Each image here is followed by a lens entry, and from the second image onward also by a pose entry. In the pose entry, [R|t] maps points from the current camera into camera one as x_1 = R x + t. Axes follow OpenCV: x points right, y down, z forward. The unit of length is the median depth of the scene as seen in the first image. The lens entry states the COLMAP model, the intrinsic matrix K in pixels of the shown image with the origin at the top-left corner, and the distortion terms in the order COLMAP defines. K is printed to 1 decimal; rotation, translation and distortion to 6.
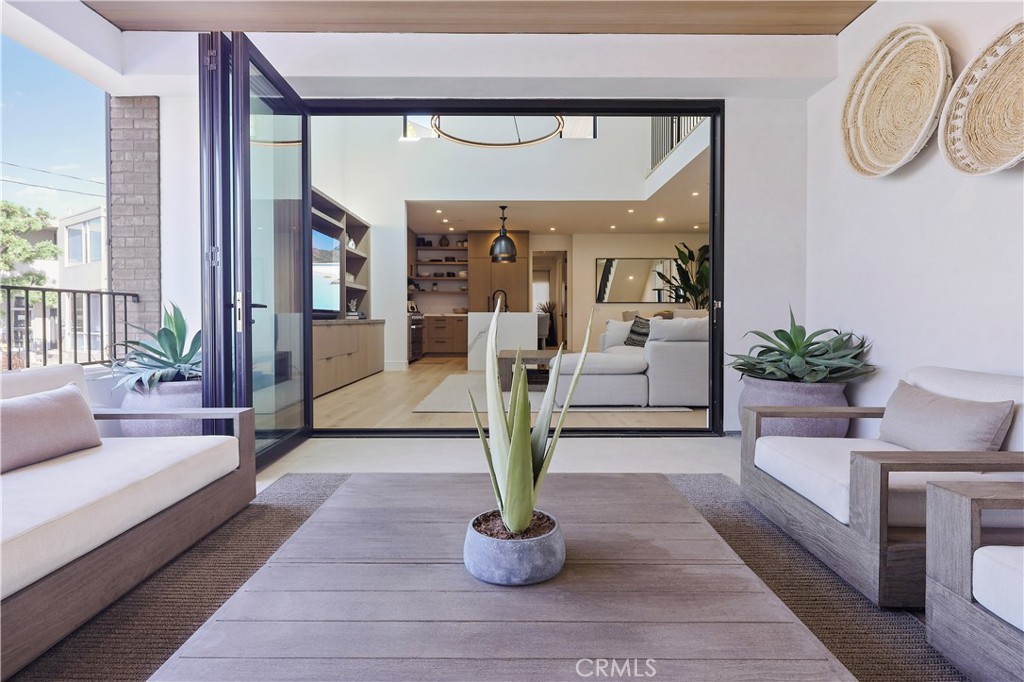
lens RADIAL K [[543.6, 0, 512.0], [0, 543.6, 329.2], [0, 0, 1]] dist [-0.000725, 0.000100]
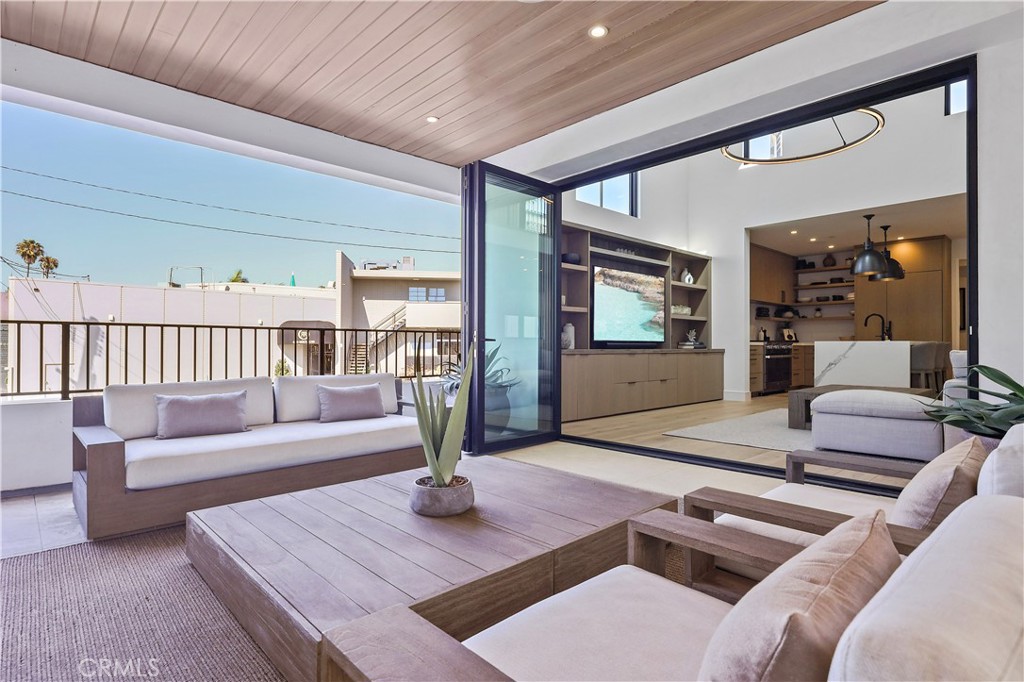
lens RADIAL K [[554.6, 0, 507.9], [0, 554.6, 344.3], [0, 0, 1]] dist [0.001879, 0.000117]
pose [[0.667967, -0.003632, -0.744182, 0.277231], [-0.015101, 0.999716, -0.018434, -0.001821], [0.744037, 0.023551, 0.667723, 0.015222]]
